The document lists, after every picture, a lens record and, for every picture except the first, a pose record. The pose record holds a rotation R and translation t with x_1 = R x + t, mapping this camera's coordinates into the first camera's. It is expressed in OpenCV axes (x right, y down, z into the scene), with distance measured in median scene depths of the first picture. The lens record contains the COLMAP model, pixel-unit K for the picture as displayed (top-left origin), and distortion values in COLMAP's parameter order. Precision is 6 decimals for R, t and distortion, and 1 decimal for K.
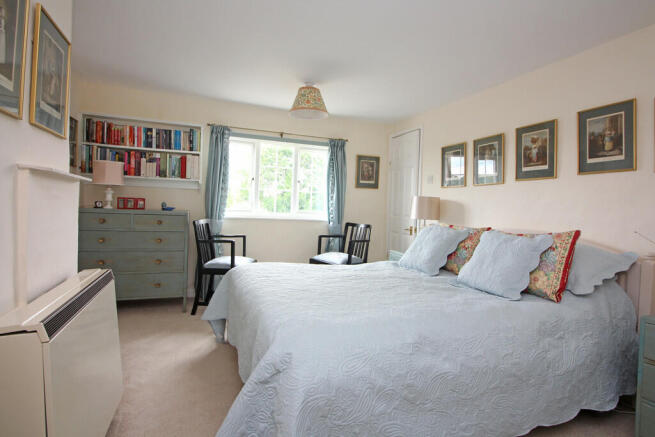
lens RADIAL K [[357.9, 0, 330.5], [0, 357.9, 217.6], [0, 0, 1]] dist [0.011944, -0.001069]
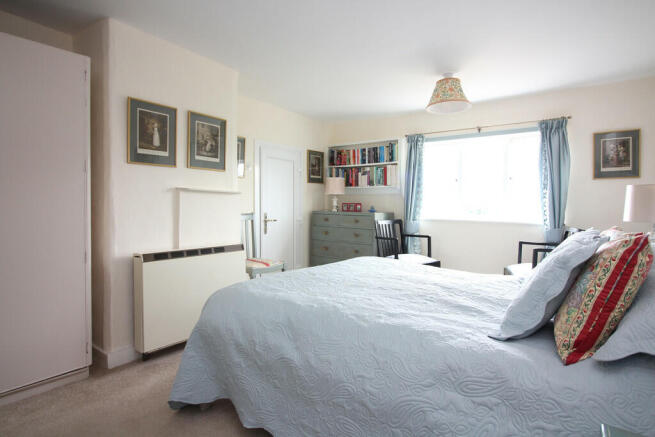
lens RADIAL K [[357.9, 0, 330.5], [0, 357.9, 215.5], [0, 0, 1]] dist [0.011944, -0.001069]
pose [[0.523484, -0.004285, -0.852025, 0.520762], [-0.021008, 0.999618, -0.017935, 0.016004], [0.851776, 0.027288, 0.523194, 0.231005]]
